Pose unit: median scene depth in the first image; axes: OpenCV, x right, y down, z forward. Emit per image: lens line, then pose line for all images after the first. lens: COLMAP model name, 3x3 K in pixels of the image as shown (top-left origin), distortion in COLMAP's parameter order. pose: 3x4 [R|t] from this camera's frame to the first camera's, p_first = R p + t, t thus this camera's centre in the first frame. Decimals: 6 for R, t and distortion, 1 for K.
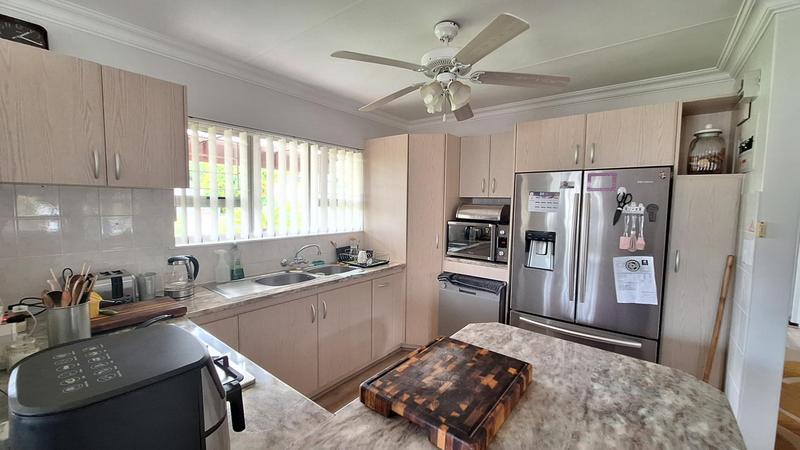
lens RADIAL K [[318.7, 0, 400.3], [0, 318.7, 223.8], [0, 0, 1]] dist [-0.003481, 0.000380]
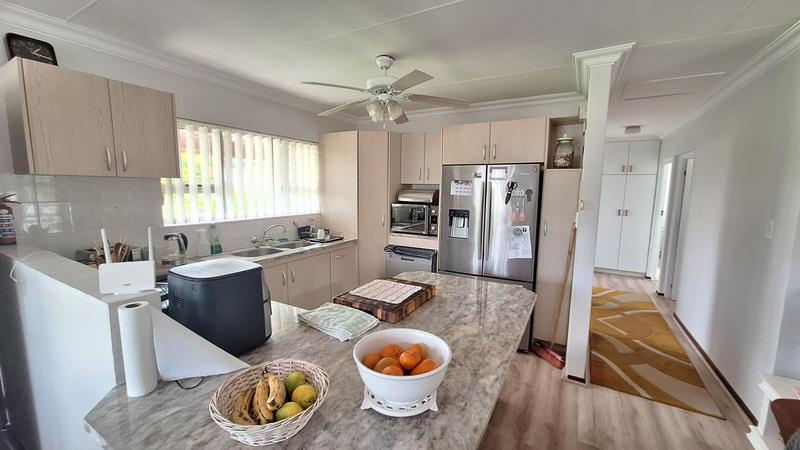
lens RADIAL K [[318.7, 0, 400.9], [0, 318.7, 226.3], [0, 0, 1]] dist [-0.003481, 0.000380]
pose [[0.987864, -0.021883, 0.153769, -0.009122], [0.013479, 0.998368, 0.055488, 0.016318], [-0.154732, -0.052742, 0.986548, -0.313381]]
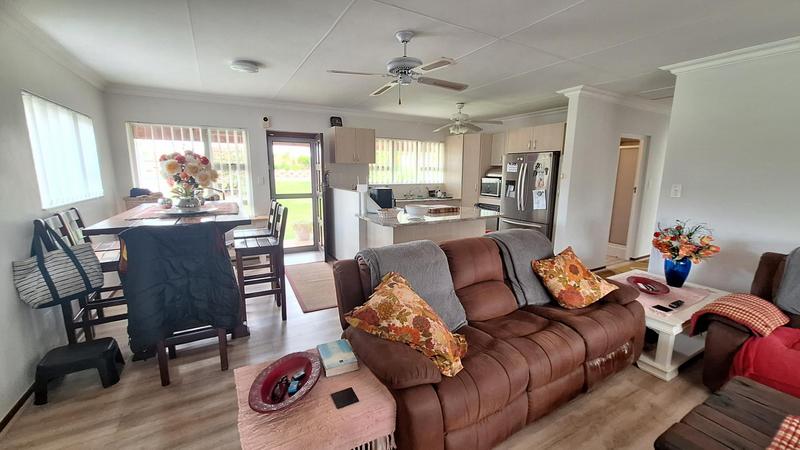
lens RADIAL K [[318.7, 0, 405.1], [0, 318.7, 227.3], [0, 0, 1]] dist [-0.003481, 0.000380]
pose [[0.930541, 0.057855, -0.361589, 0.631725], [-0.019234, 0.993799, 0.109512, 0.131321], [0.365683, -0.094951, 0.925884, -1.521020]]
